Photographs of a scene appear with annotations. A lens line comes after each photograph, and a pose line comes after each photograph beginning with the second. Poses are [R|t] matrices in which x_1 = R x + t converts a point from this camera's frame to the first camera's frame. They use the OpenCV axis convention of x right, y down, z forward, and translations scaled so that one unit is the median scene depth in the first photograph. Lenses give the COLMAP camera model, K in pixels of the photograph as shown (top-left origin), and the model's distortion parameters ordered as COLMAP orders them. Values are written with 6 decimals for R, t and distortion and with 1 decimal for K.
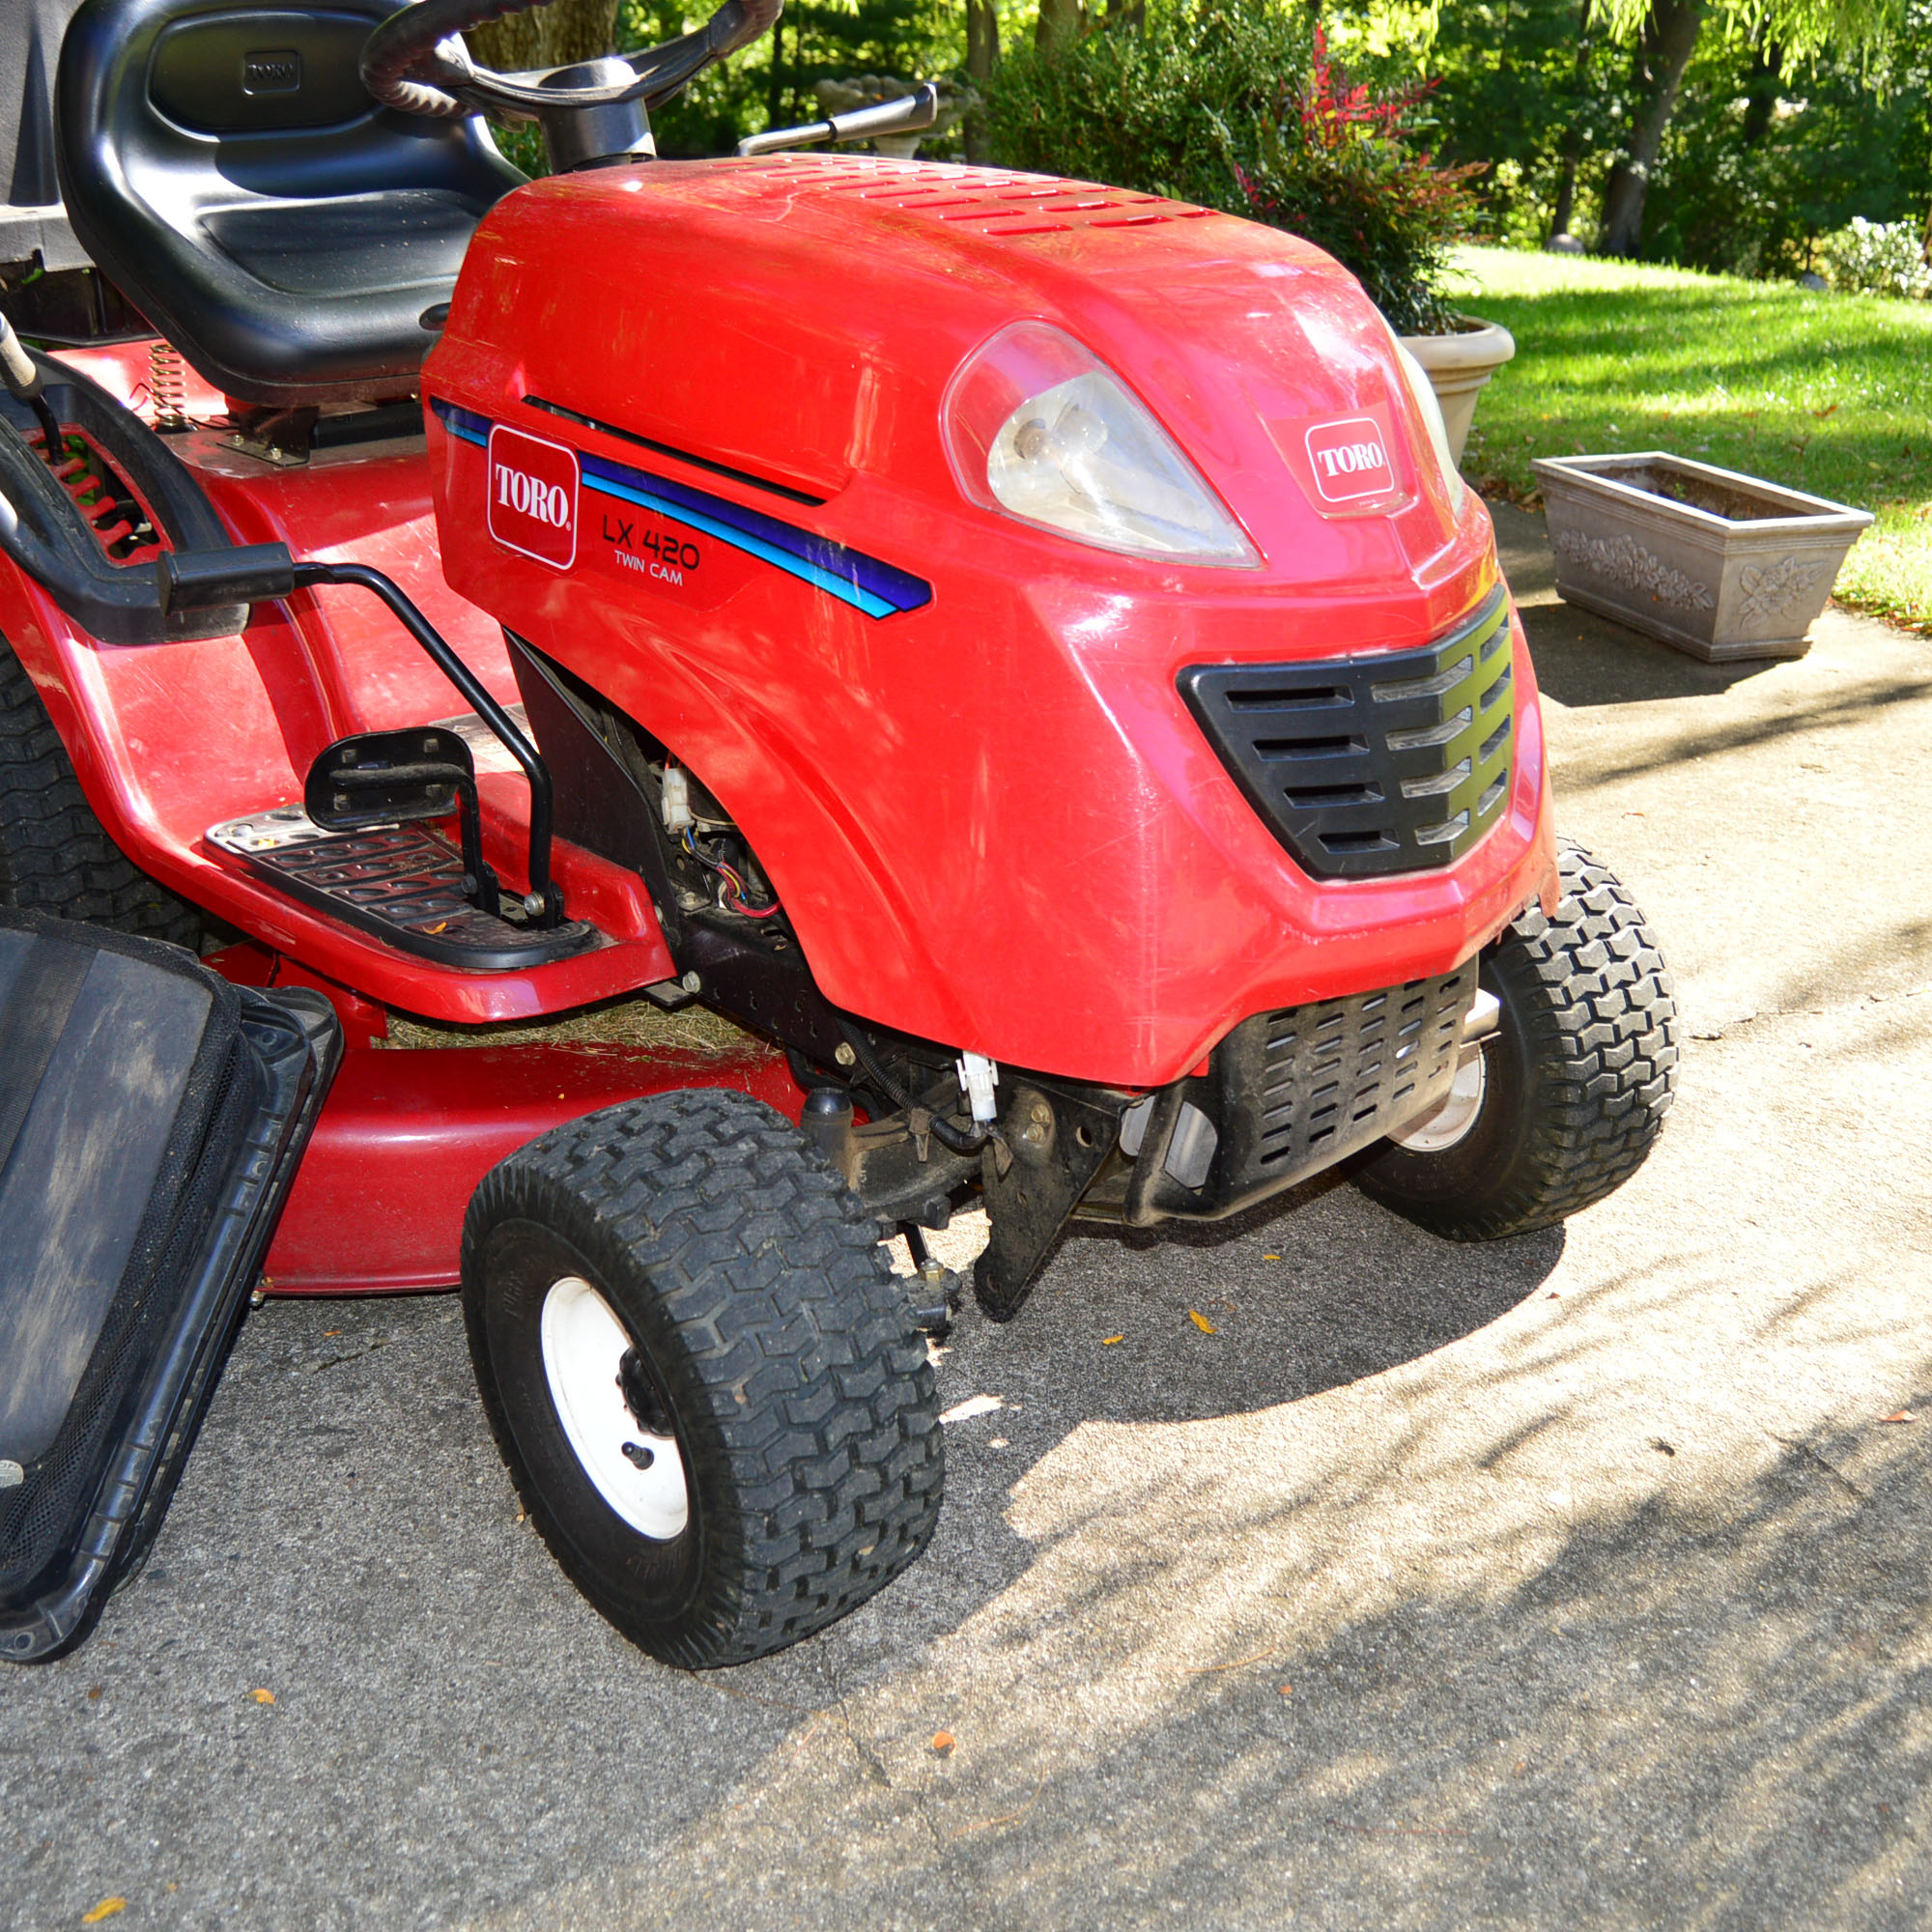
lens RADIAL K [[2283.3, 0, 964.6], [0, 2283.3, 973.8], [0, 0, 1]] dist [-0.082626, 0.000000]
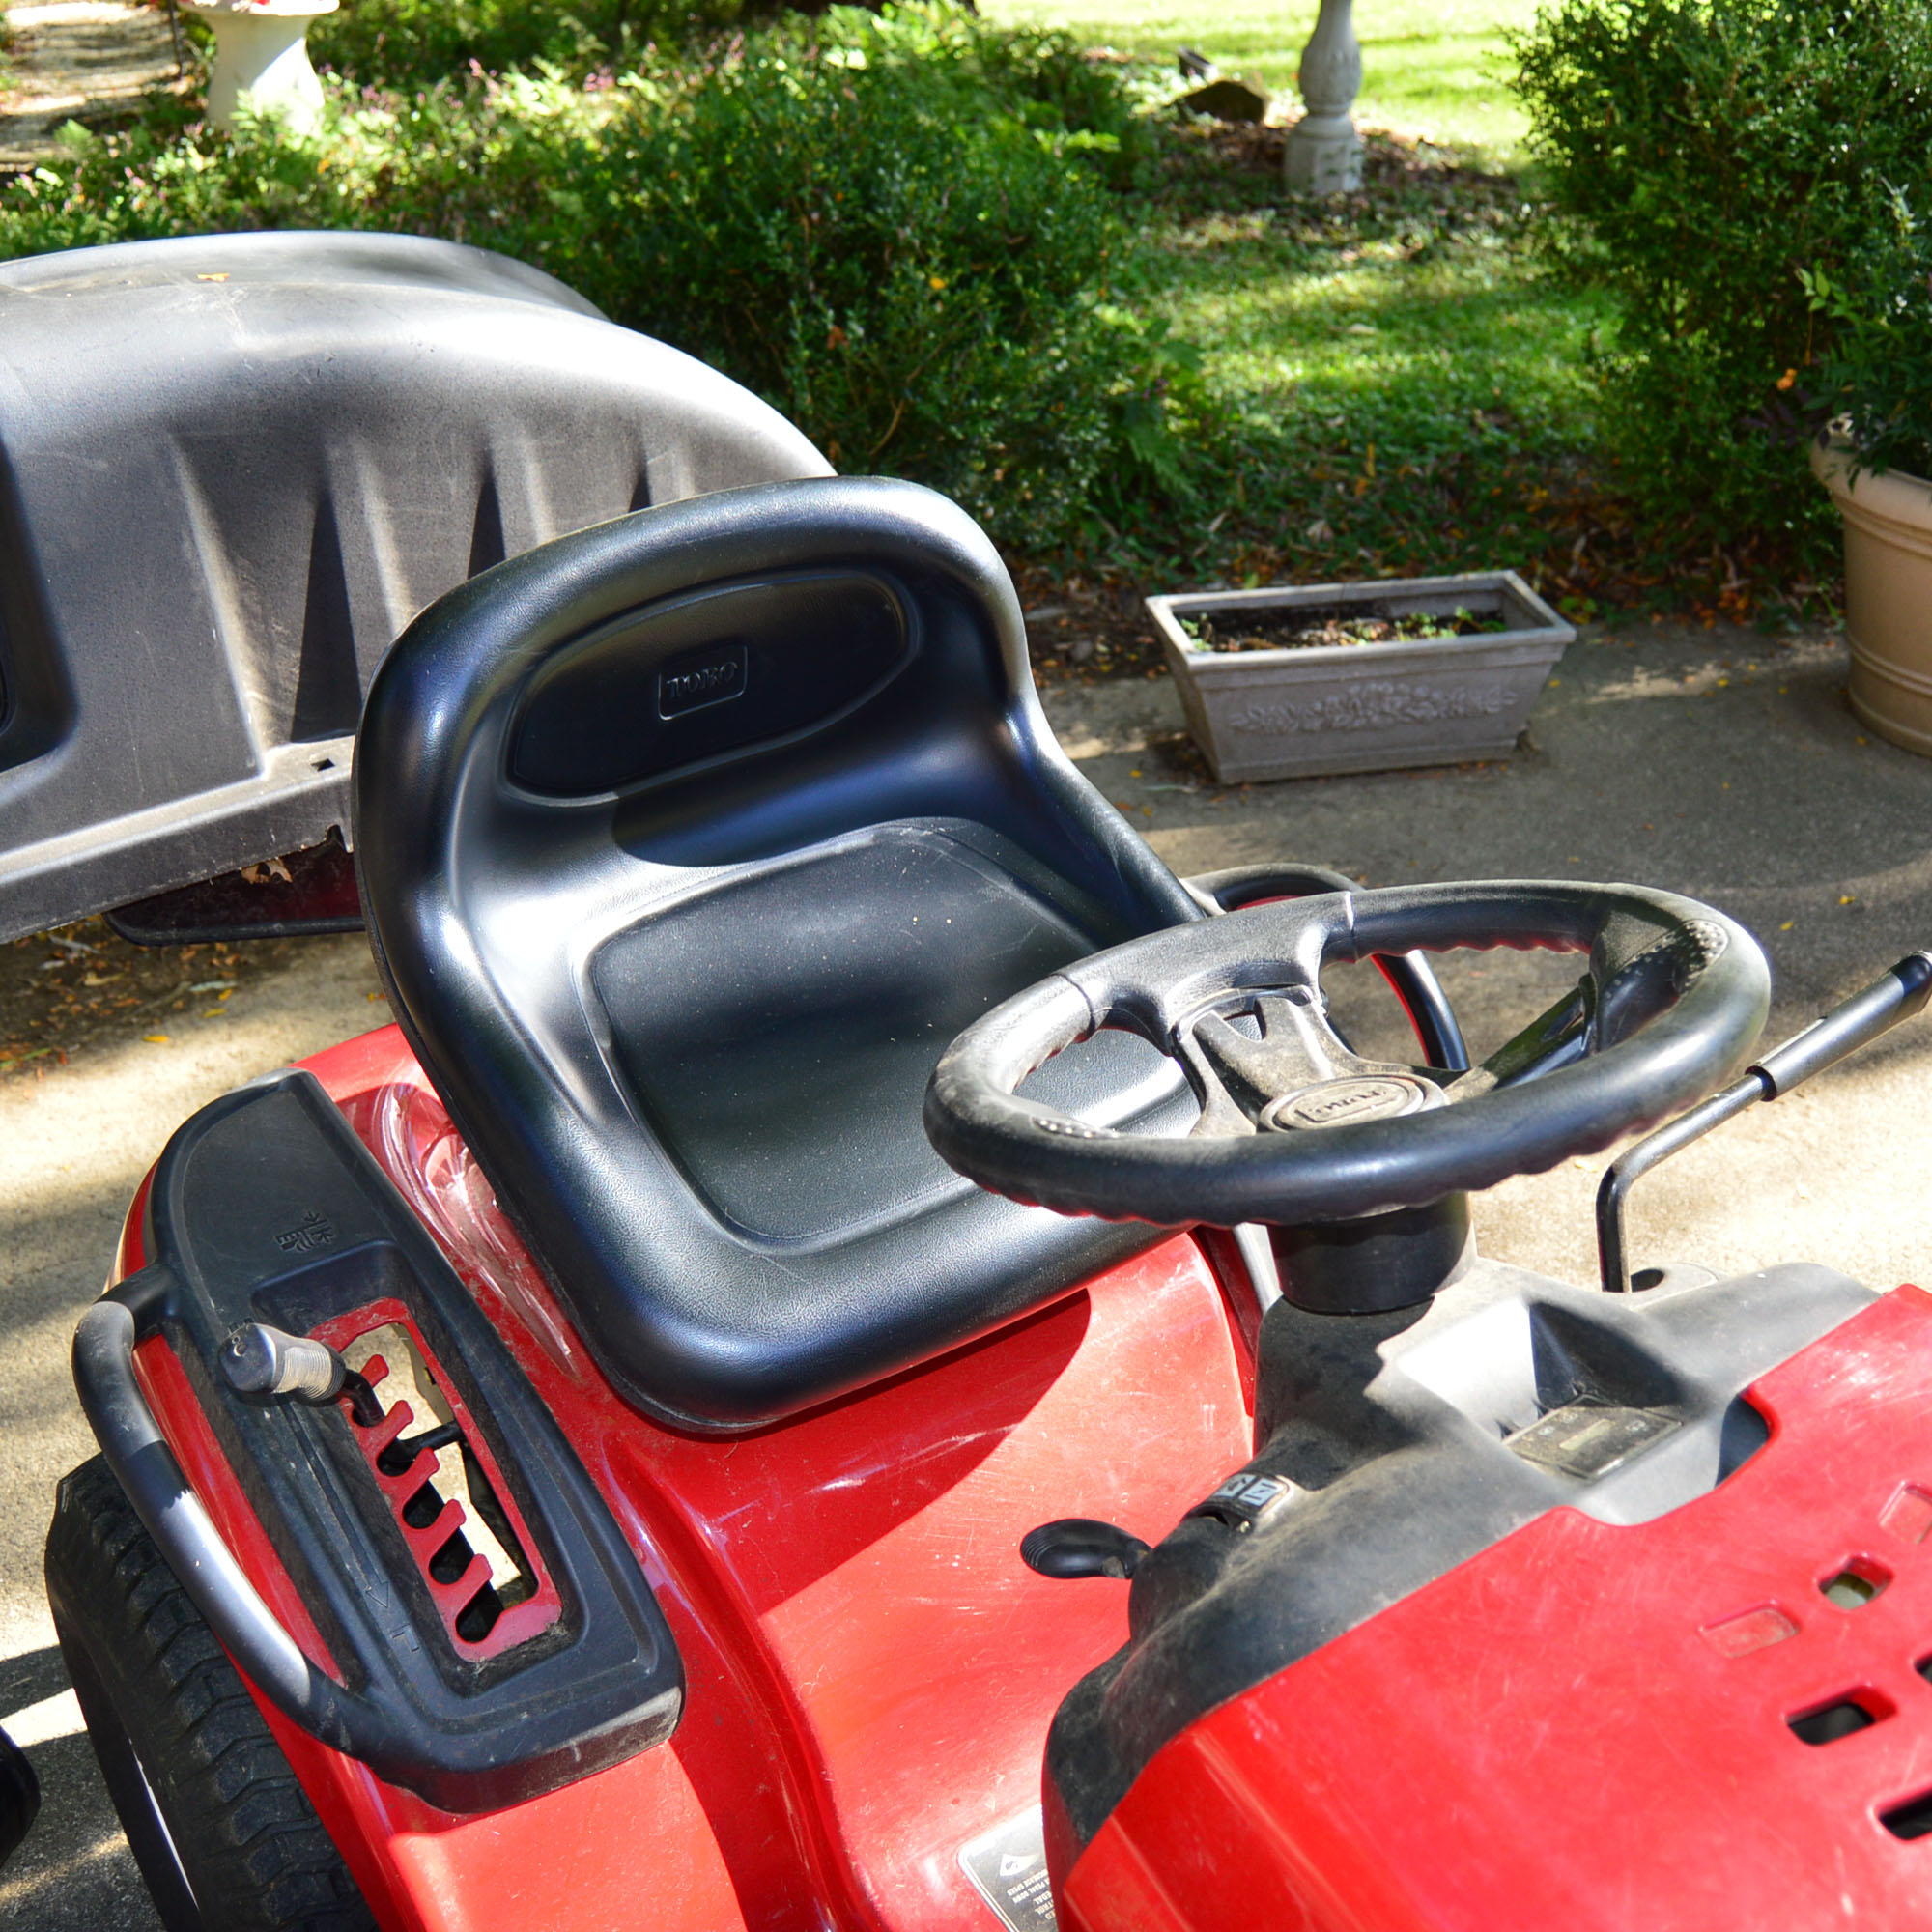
lens RADIAL K [[2283.3, 0, 957.0], [0, 2283.3, 963.7], [0, 0, 1]] dist [-0.082626, 0.000000]
pose [[0.990146, 0.050517, -0.130609, -0.183944], [-0.032645, 0.990237, 0.135521, -0.478990], [0.136180, -0.129921, 0.982128, 0.460948]]
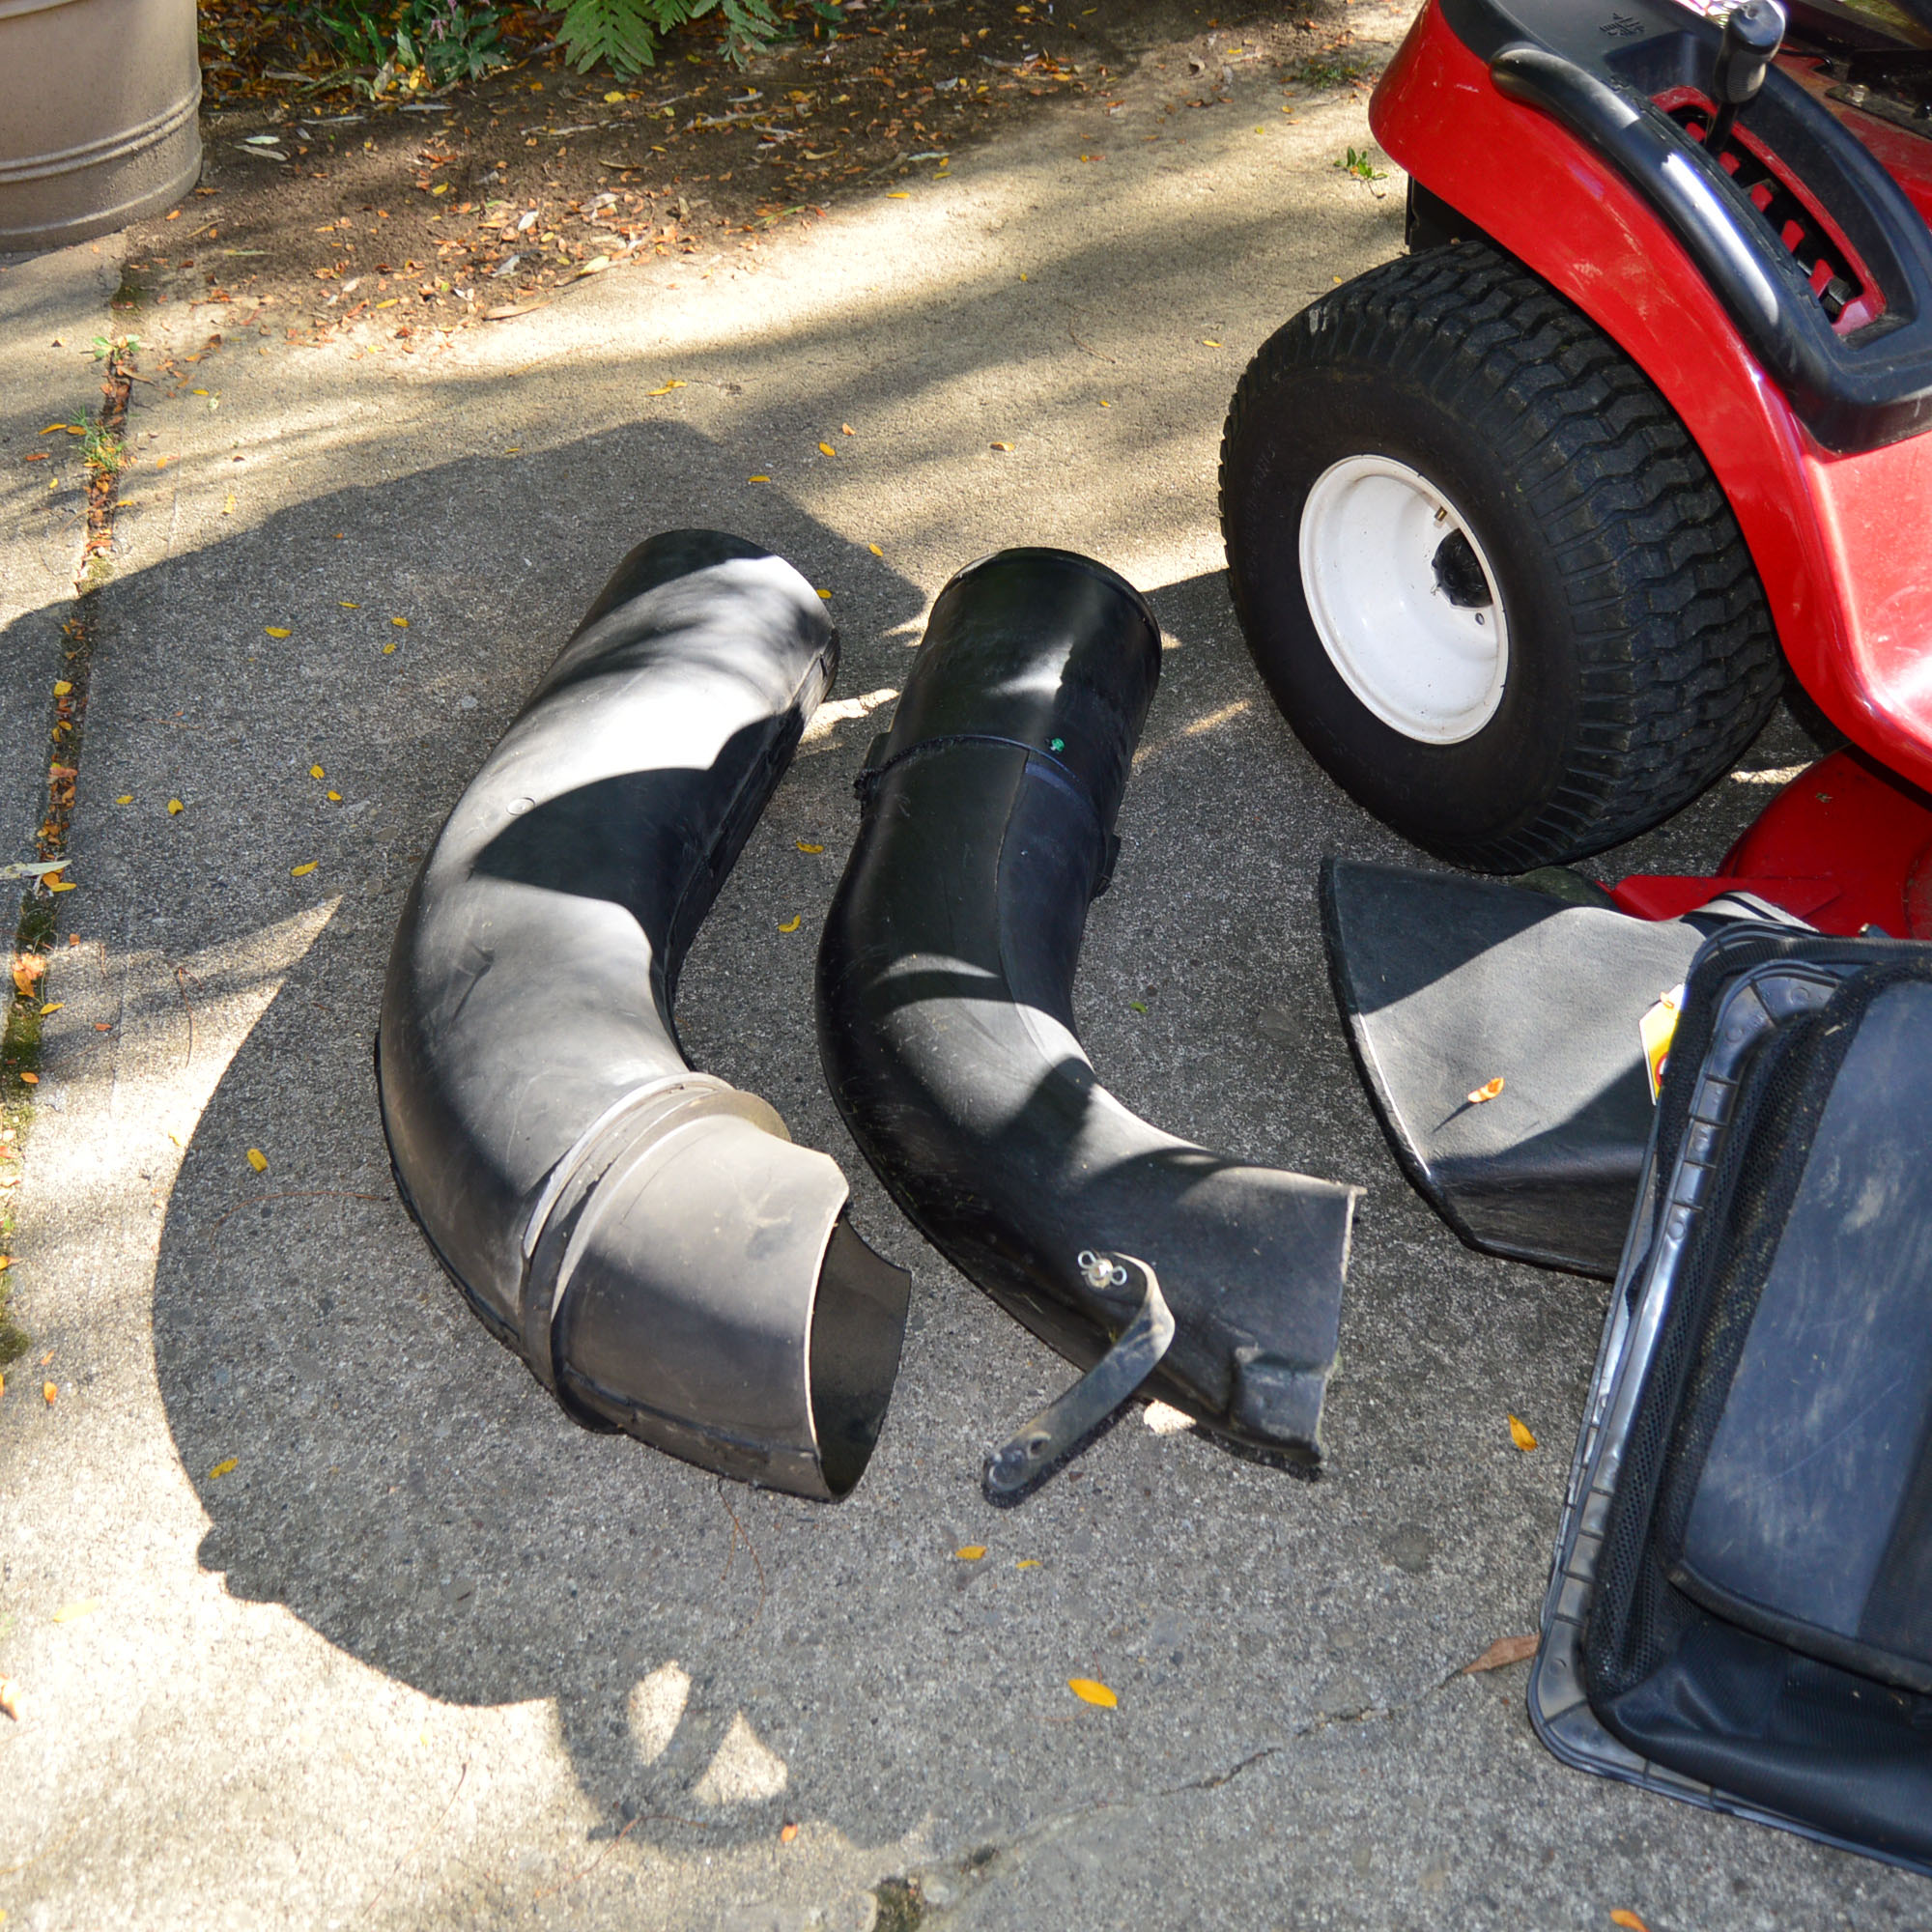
lens RADIAL K [[2283.3, 0, 967.6], [0, 2283.3, 965.7], [0, 0, 1]] dist [-0.082626, 0.000000]
pose [[0.986594, 0.054644, -0.153774, -0.562722], [0.000940, 0.940357, 0.340188, -0.249833], [0.163192, -0.335772, 0.927699, 0.192696]]
